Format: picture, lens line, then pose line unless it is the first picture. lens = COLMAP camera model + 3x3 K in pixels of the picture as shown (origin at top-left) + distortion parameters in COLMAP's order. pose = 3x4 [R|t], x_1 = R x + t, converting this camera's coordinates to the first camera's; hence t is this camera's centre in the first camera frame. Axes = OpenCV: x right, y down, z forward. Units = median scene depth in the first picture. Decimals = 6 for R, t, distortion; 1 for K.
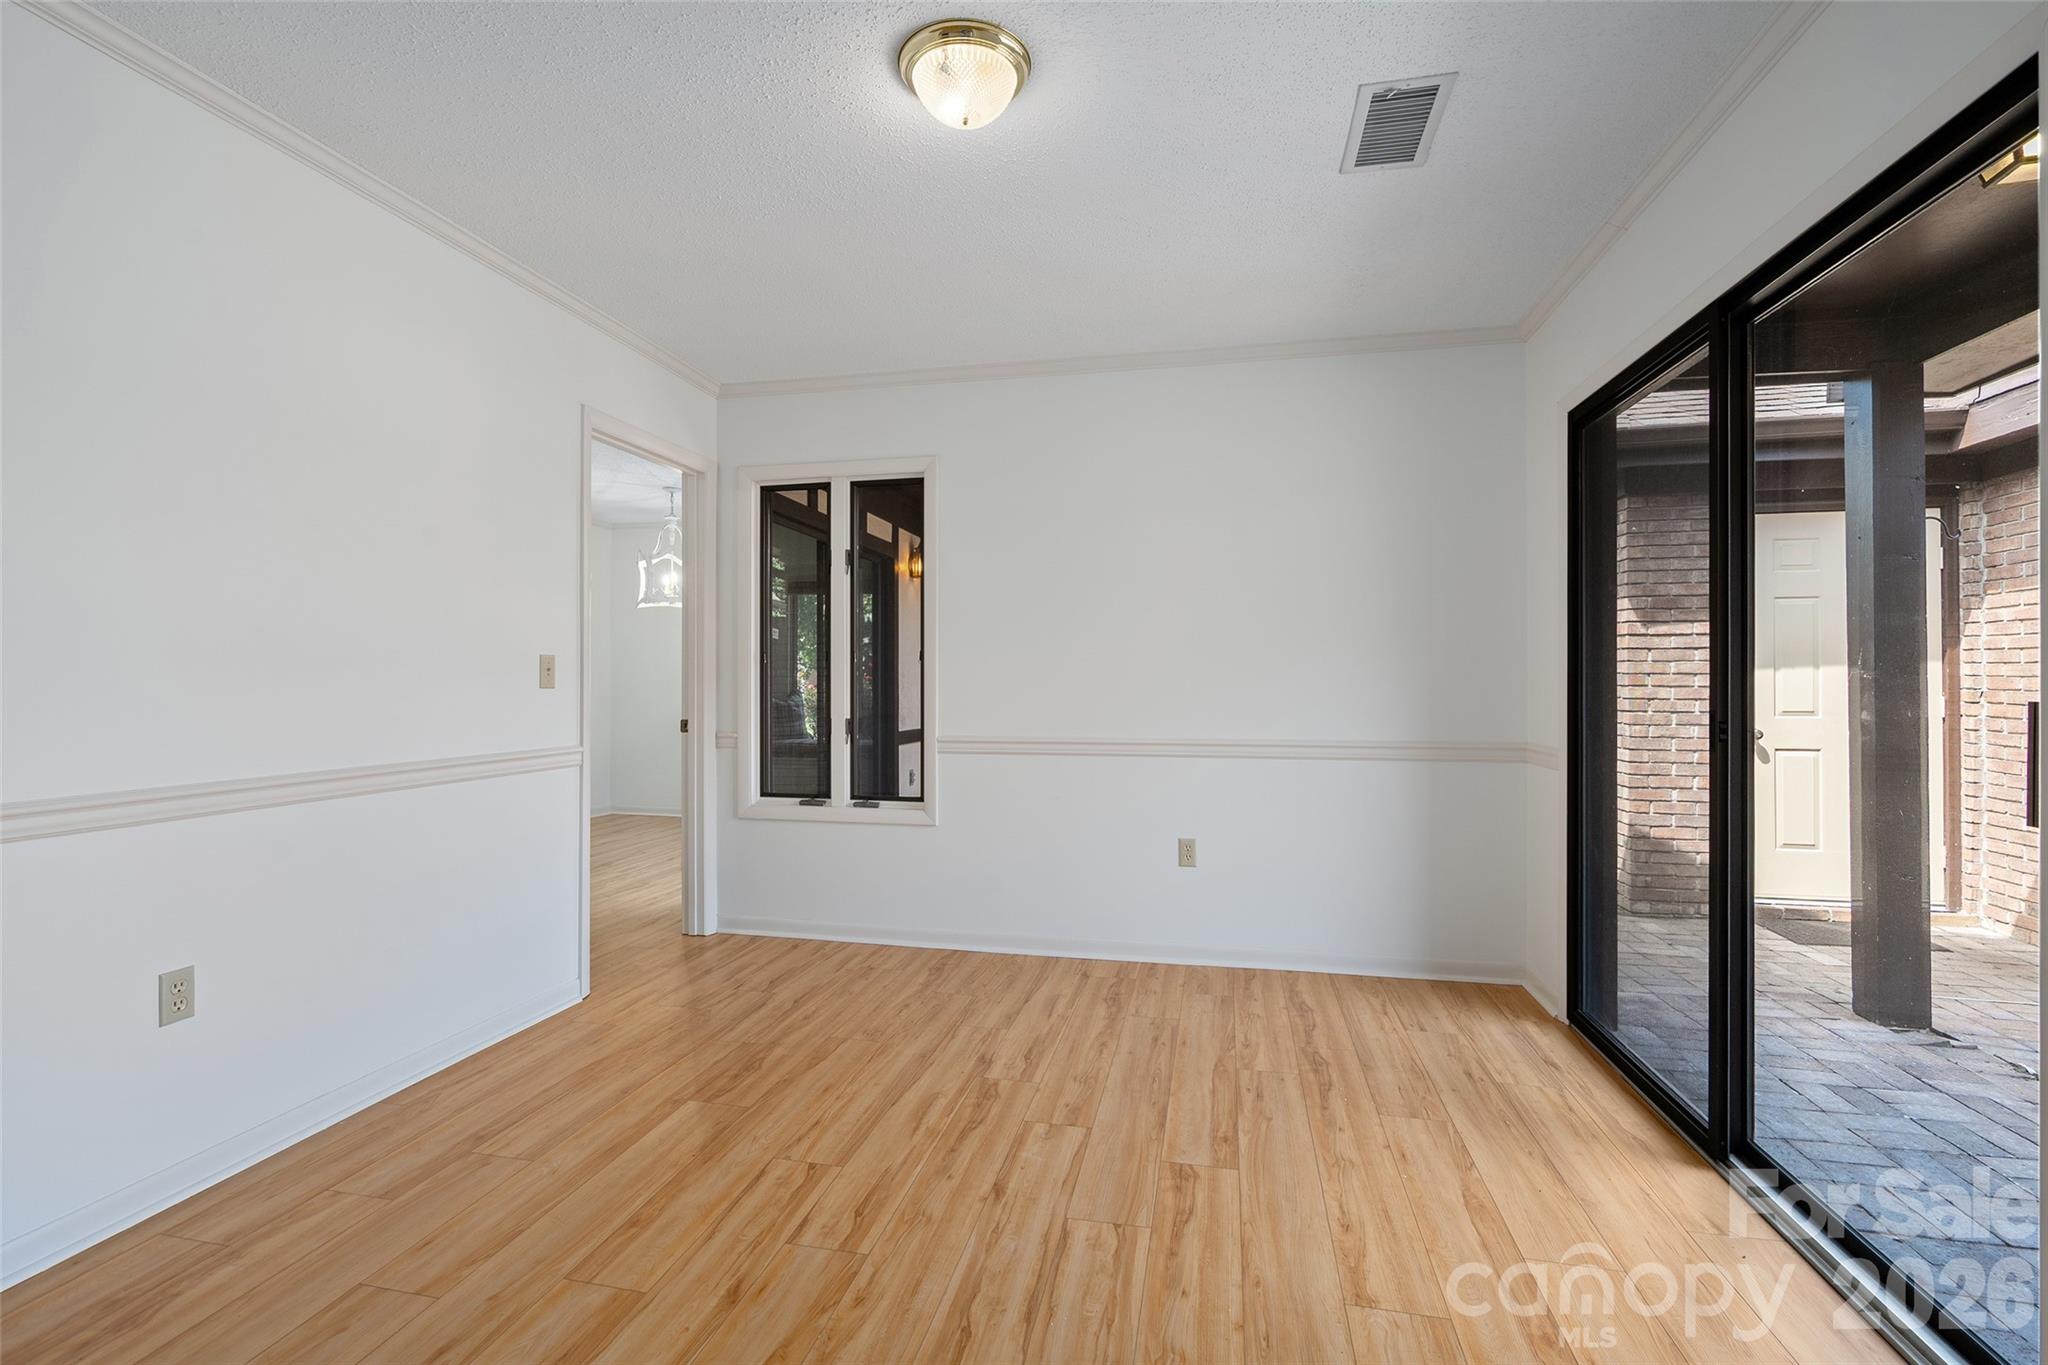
lens RADIAL K [[918.3, 0, 1019.5], [0, 918.3, 680.7], [0, 0, 1]] dist [-0.006527, 0.003153]
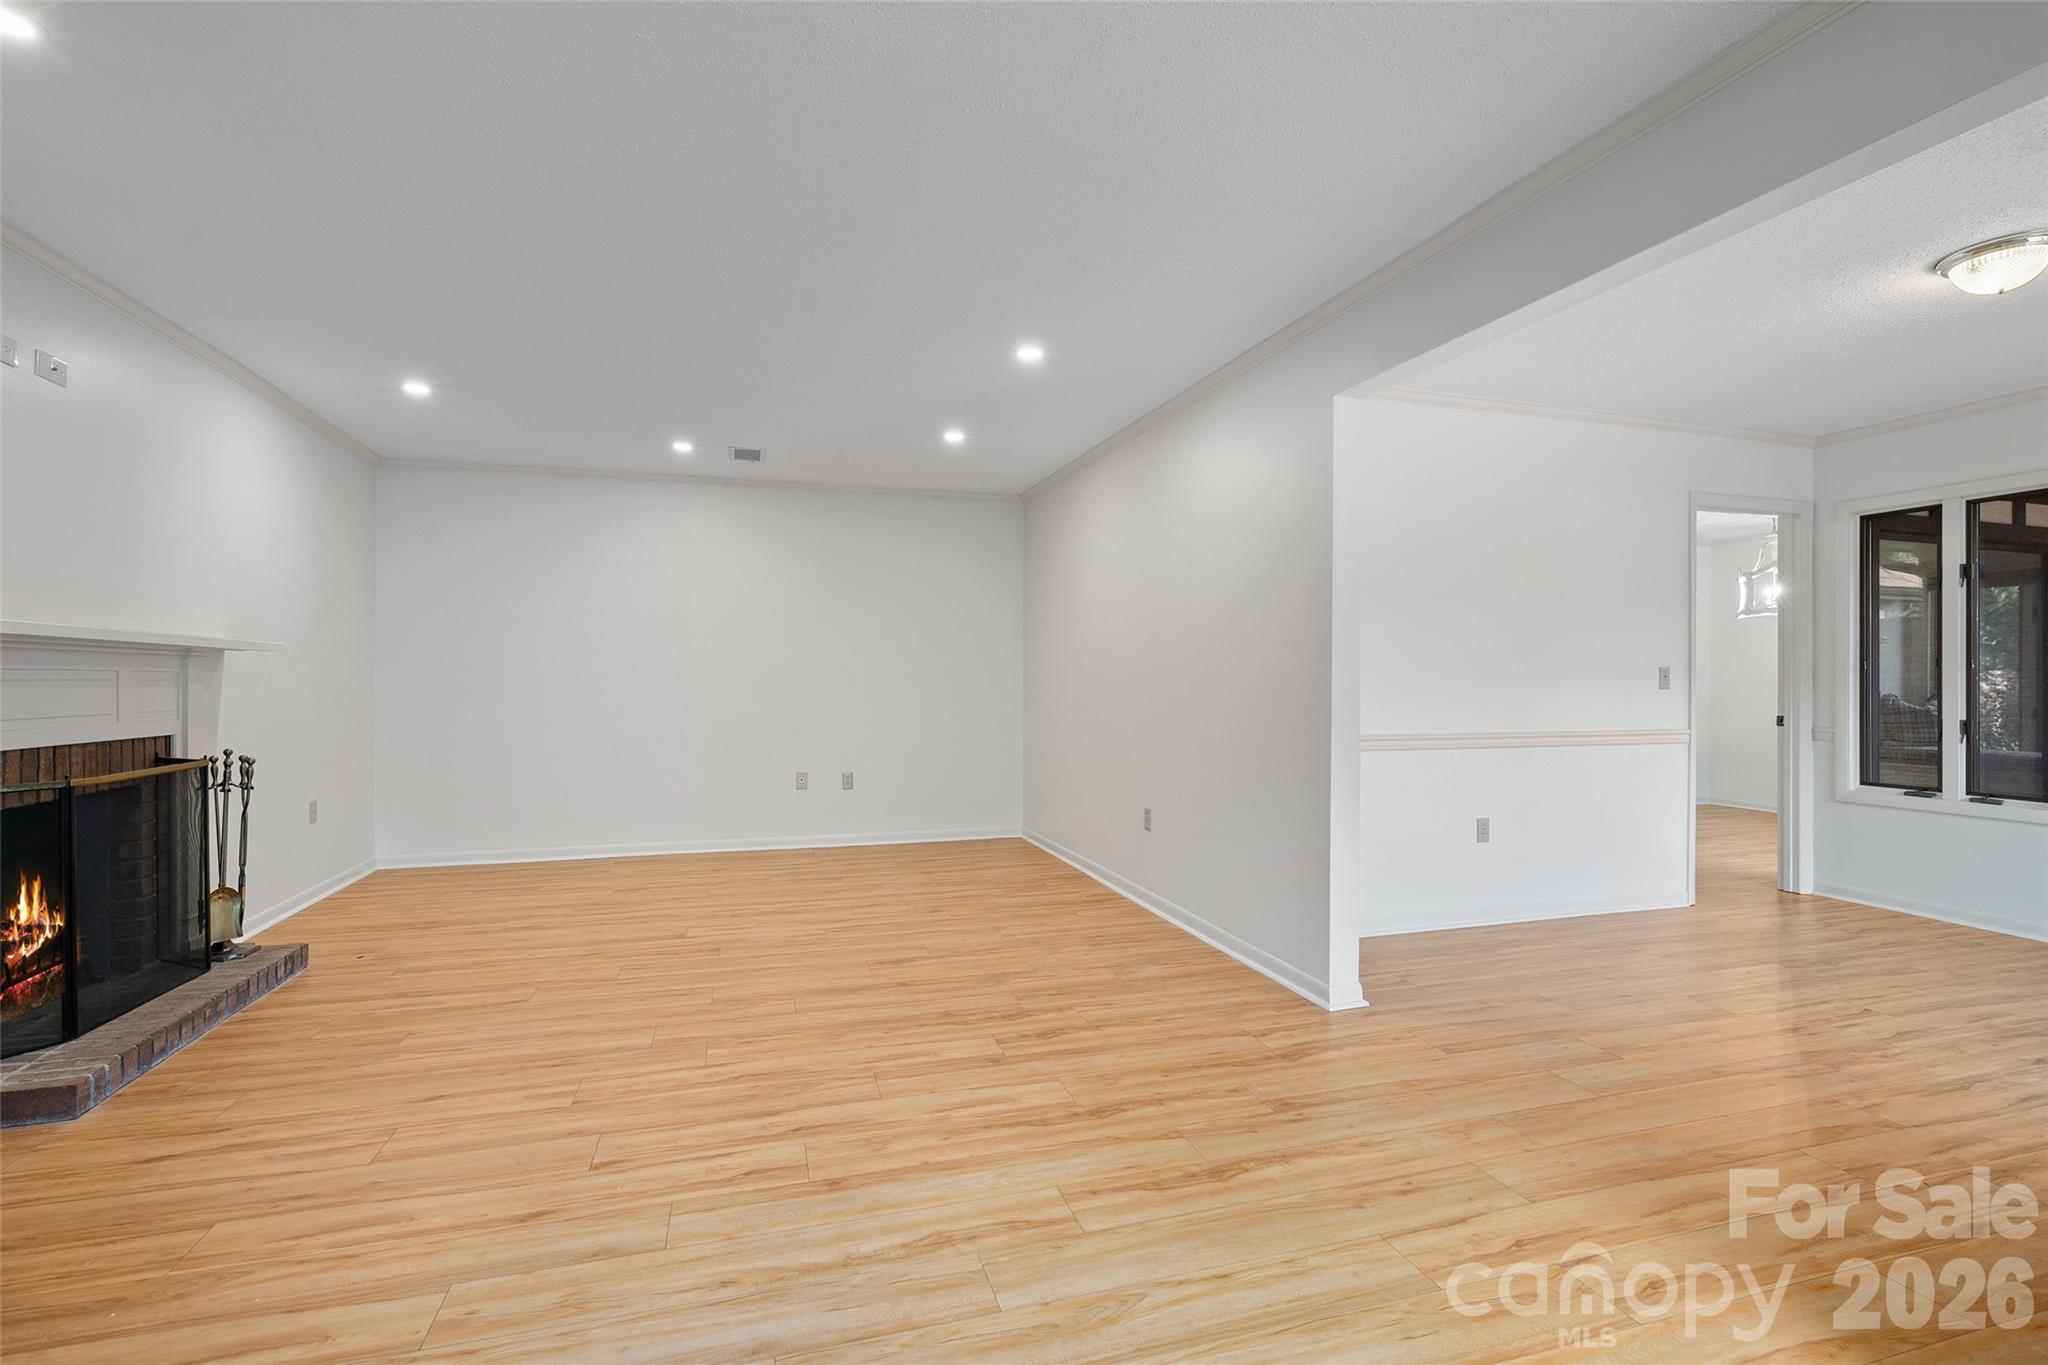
lens RADIAL K [[918.3, 0, 1021.7], [0, 918.3, 677.6], [0, 0, 1]] dist [-0.006527, 0.003153]
pose [[0.487502, -0.001861, -0.873120, 0.337314], [-0.001778, 0.999994, -0.003124, -0.004315], [0.873120, 0.003075, 0.487495, -0.778139]]
